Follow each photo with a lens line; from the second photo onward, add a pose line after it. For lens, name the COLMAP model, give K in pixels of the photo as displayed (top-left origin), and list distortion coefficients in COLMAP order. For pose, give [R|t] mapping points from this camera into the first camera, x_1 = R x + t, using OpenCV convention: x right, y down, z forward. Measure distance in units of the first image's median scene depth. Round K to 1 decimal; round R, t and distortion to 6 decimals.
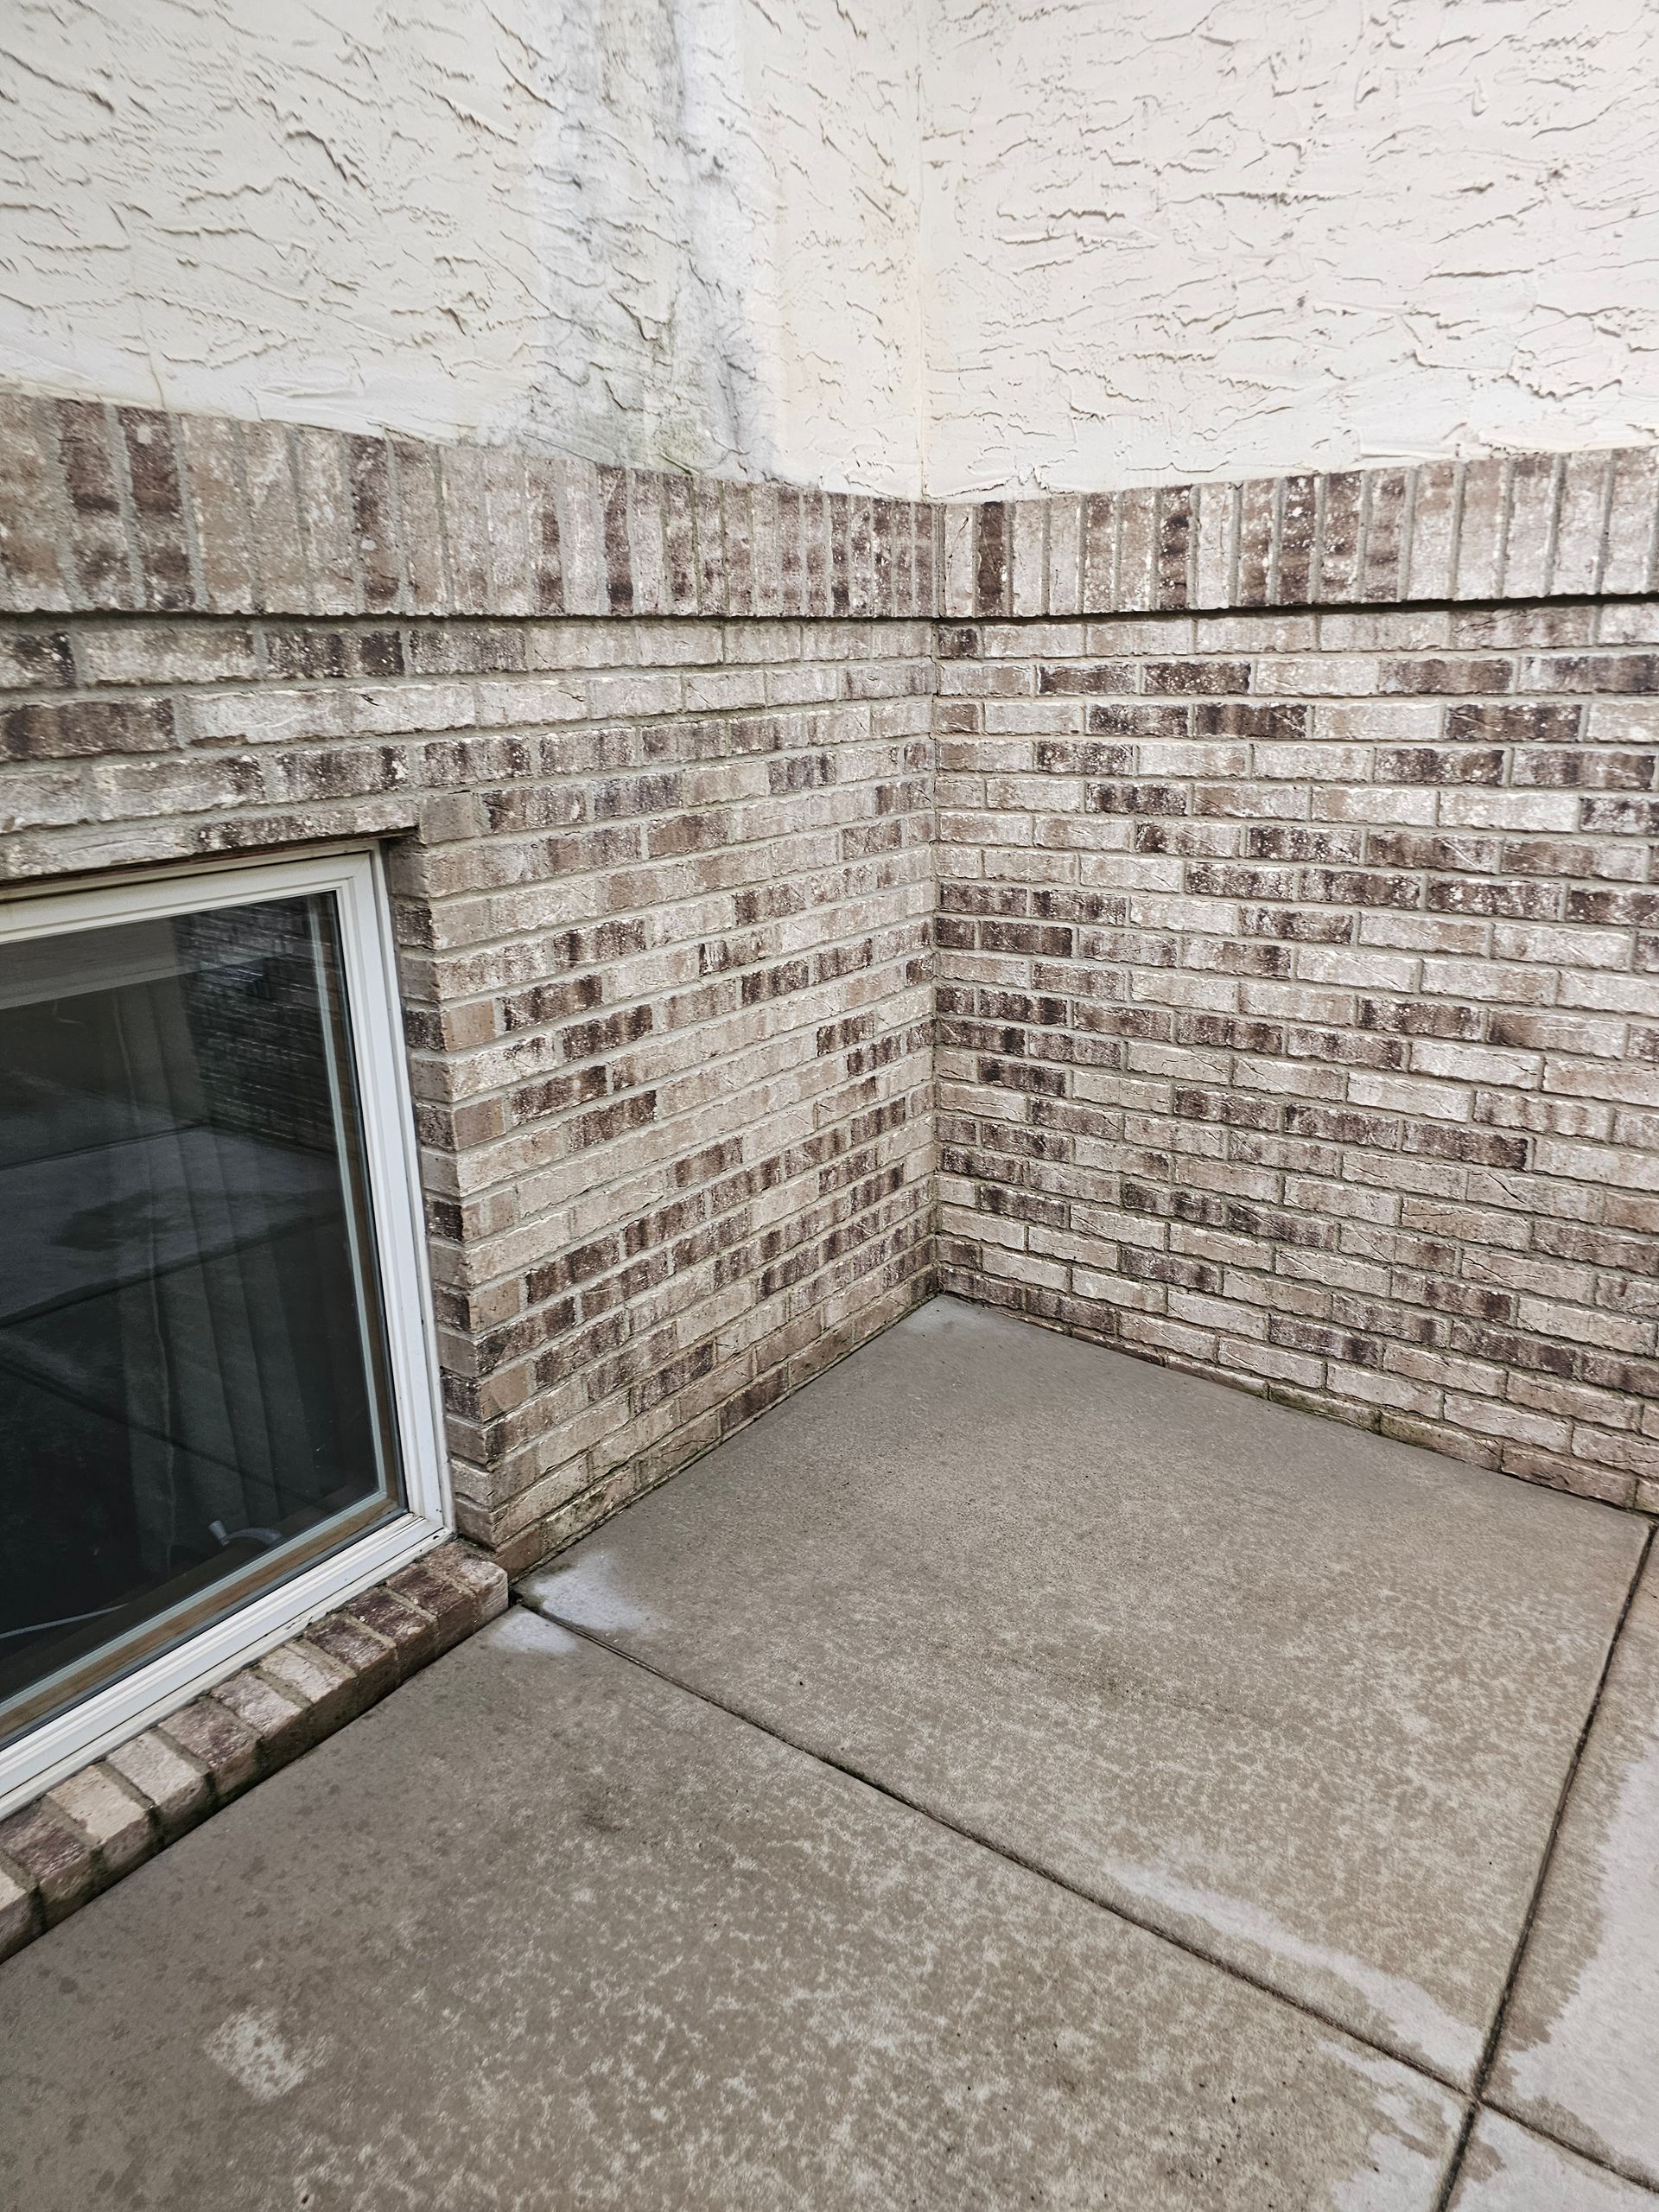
lens RADIAL K [[1479.2, 0, 854.6], [0, 1479.2, 1103.7], [0, 0, 1]] dist [0.029339, -0.016944]
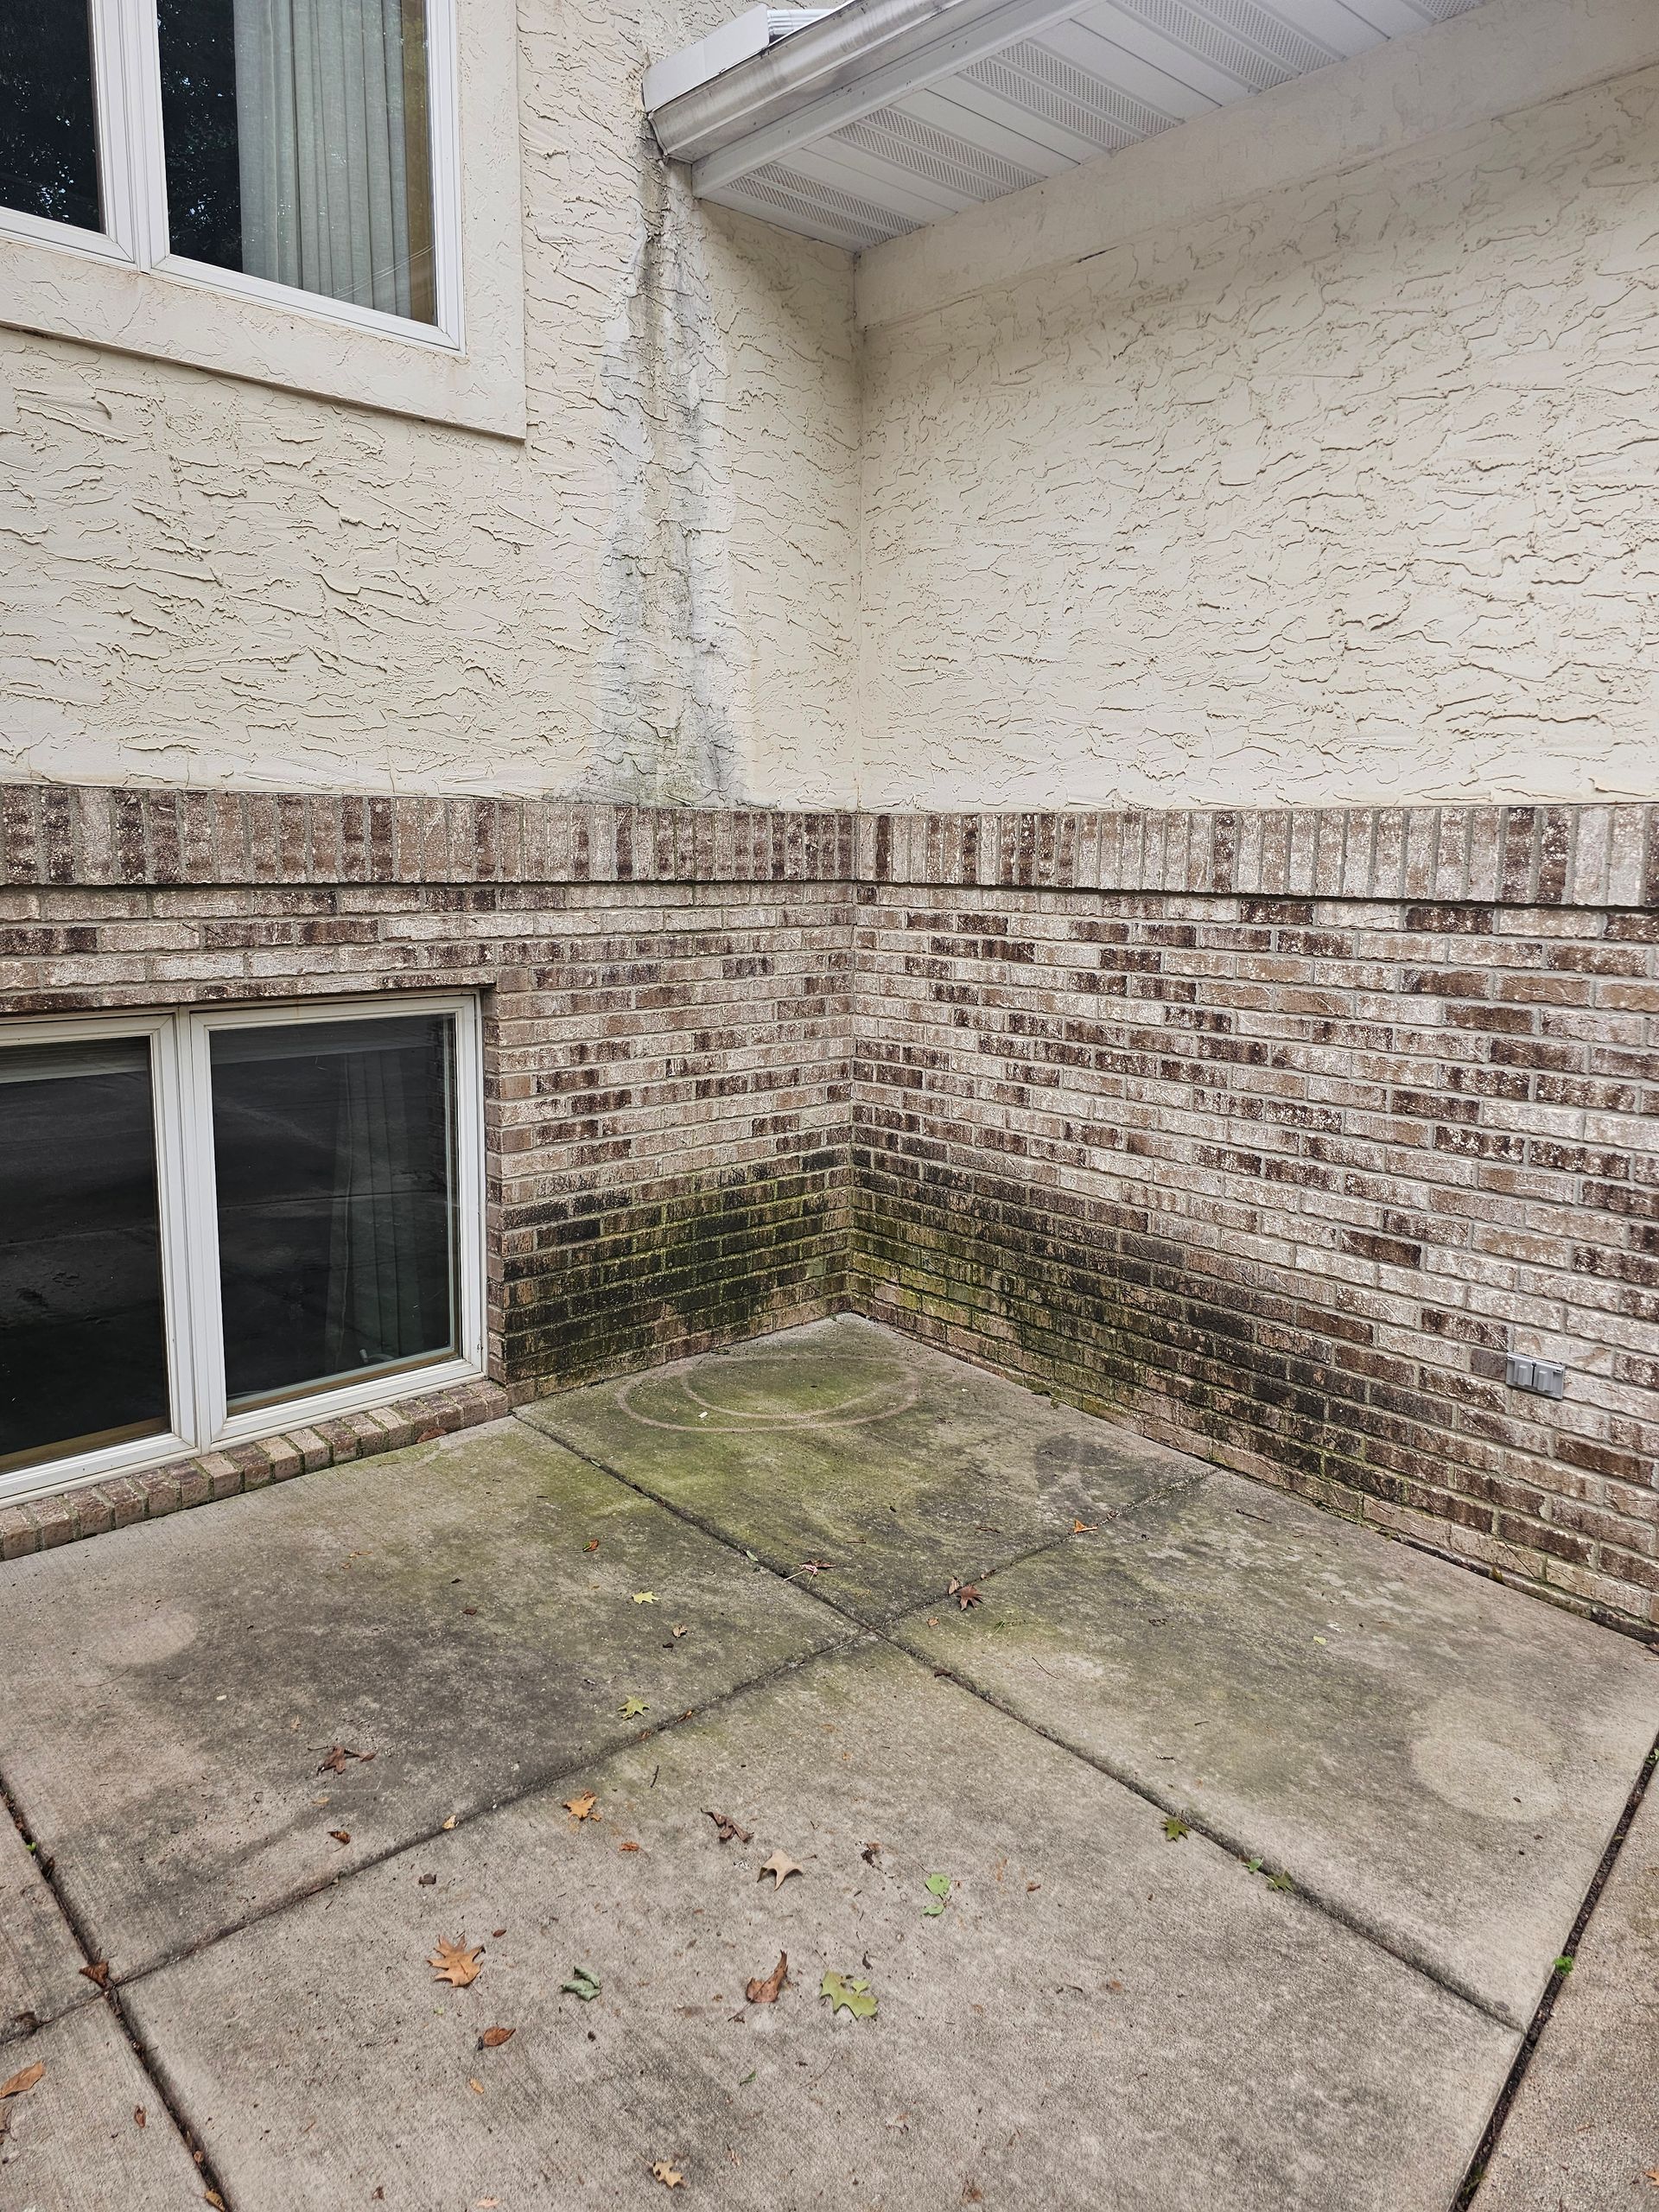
lens RADIAL K [[1475.1, 0, 844.5], [0, 1475.1, 1081.6], [0, 0, 1]] dist [0.075531, -0.100998]
pose [[0.977071, 0.066326, -0.202321, 0.461513], [-0.093781, 0.987163, -0.129281, 0.125748], [0.191149, 0.145290, 0.970749, -0.660025]]
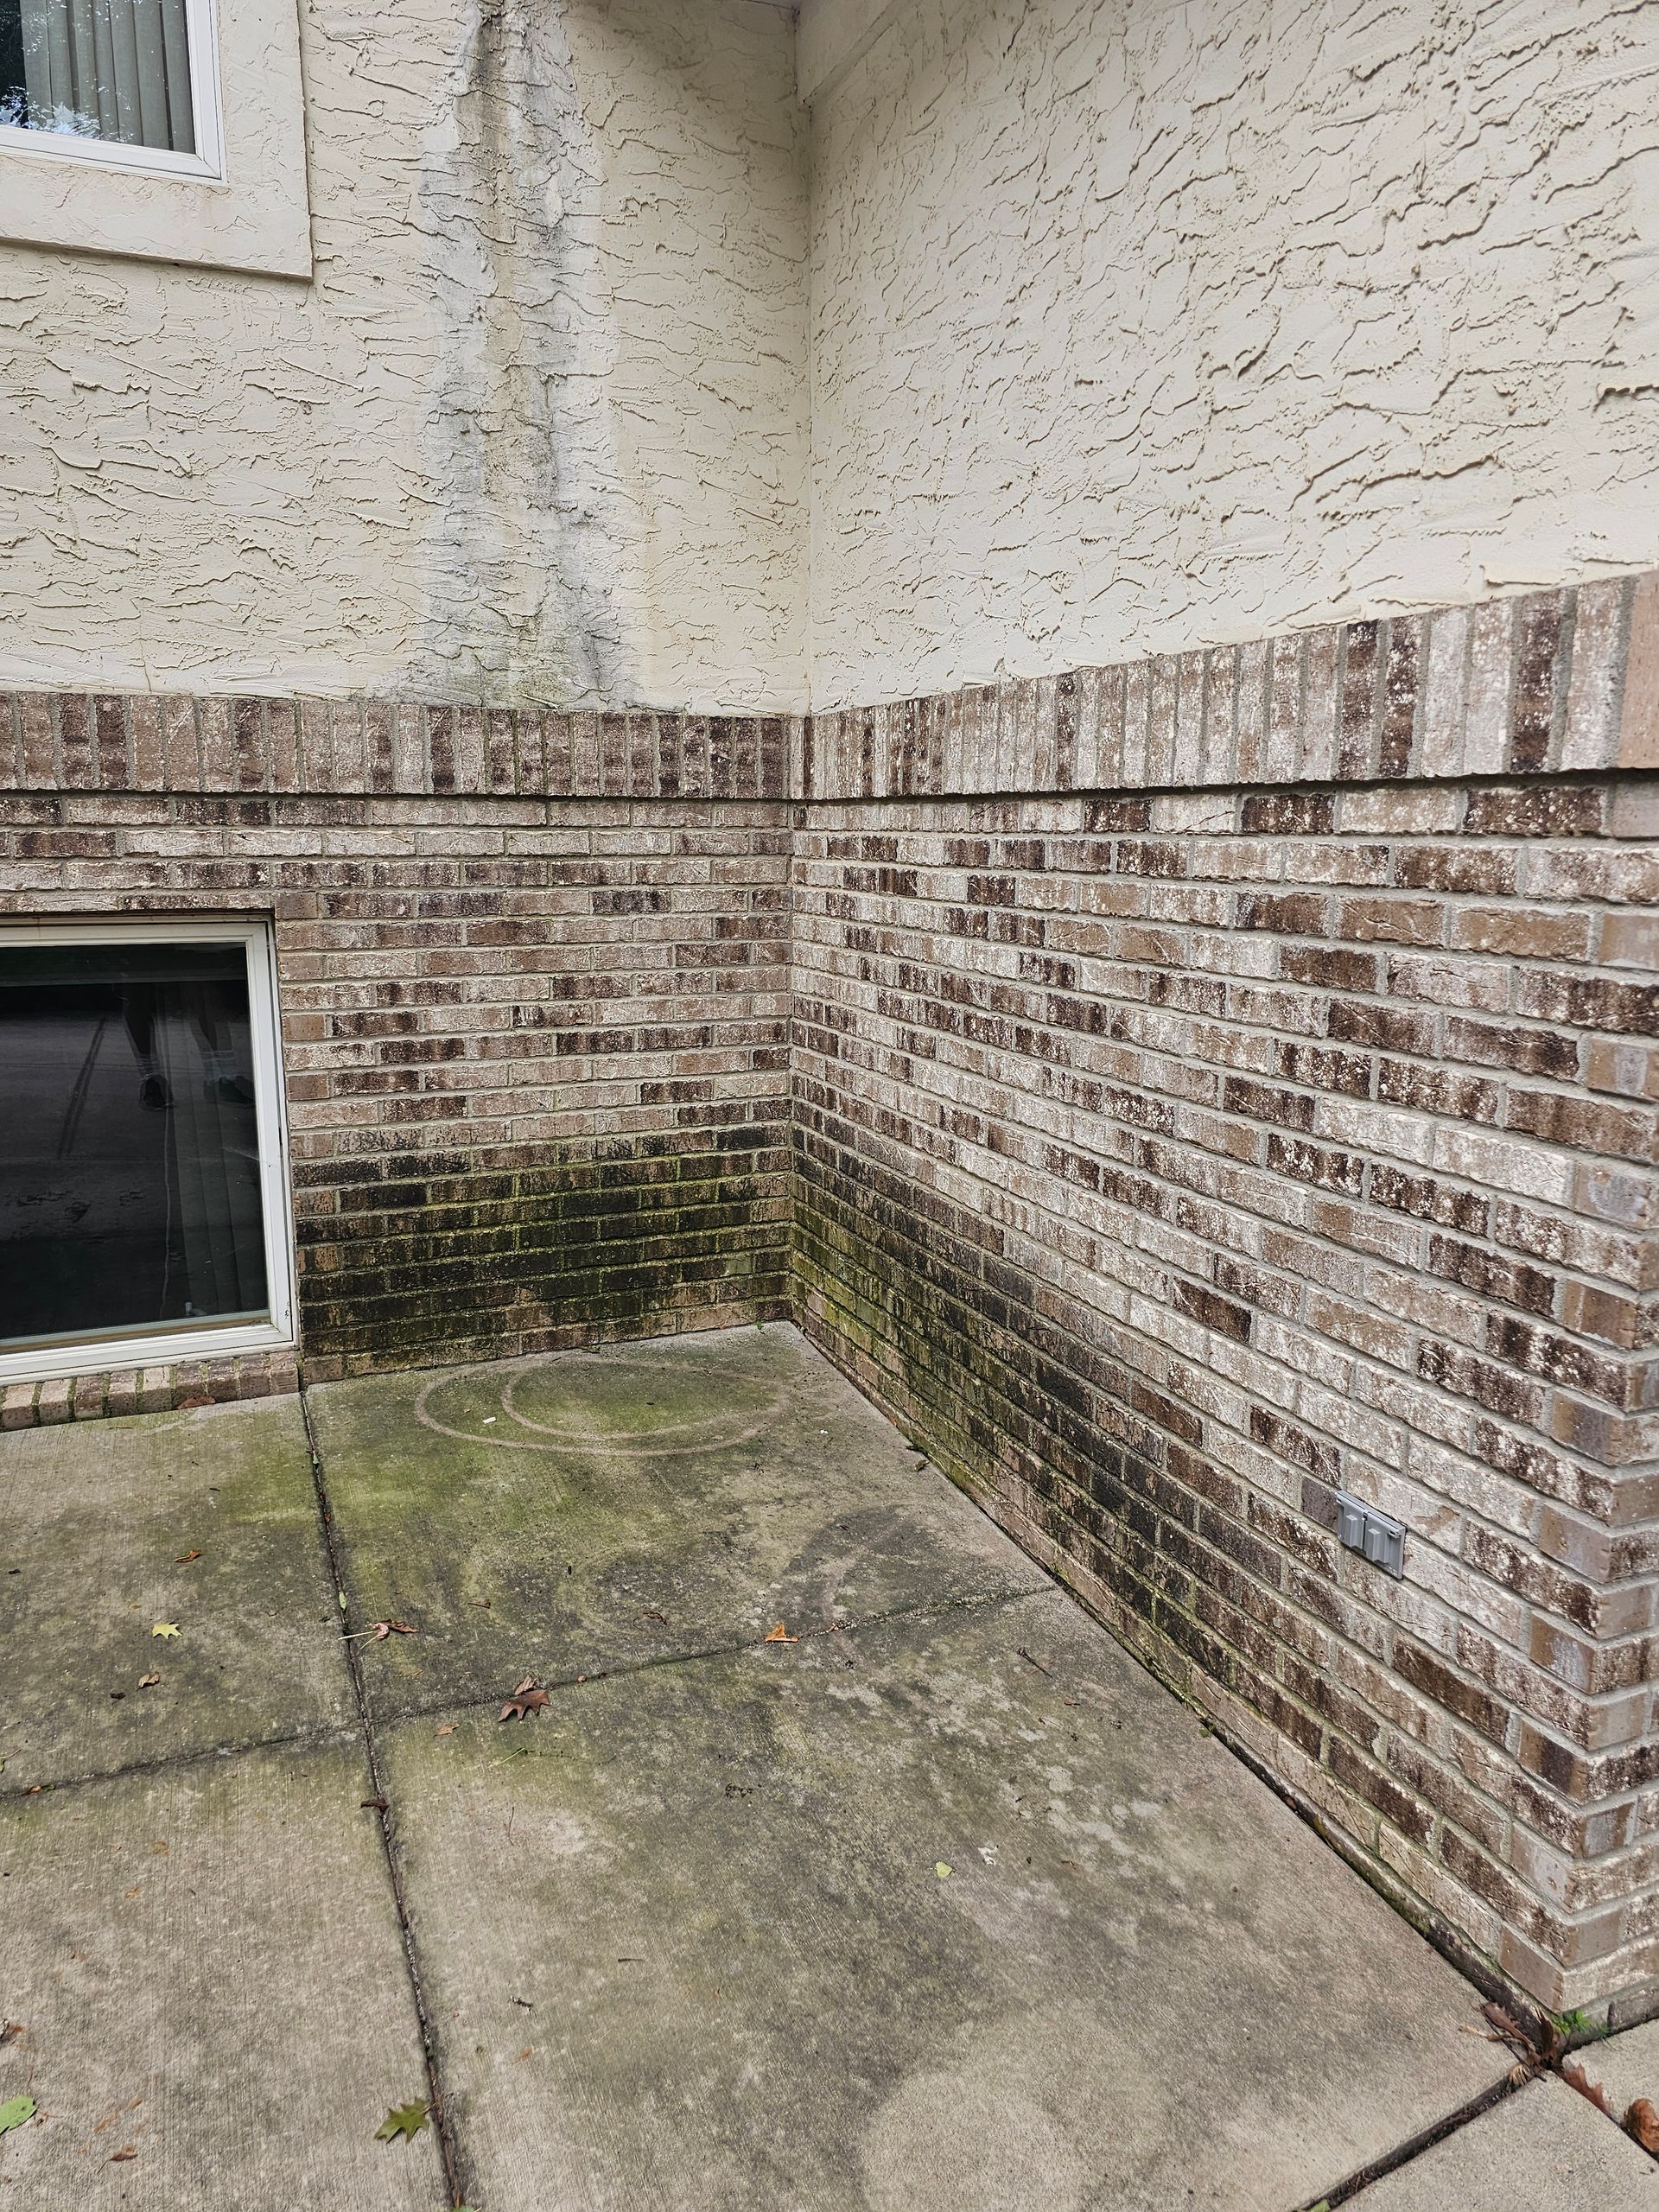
lens RADIAL K [[1480.2, 0, 804.5], [0, 1480.2, 1110.7], [0, 0, 1]] dist [0.053631, -0.052263]
pose [[0.835661, 0.128527, -0.533996, 0.976375], [-0.181904, 0.982130, -0.048277, 0.016007], [0.518248, 0.137479, 0.844108, -0.110037]]
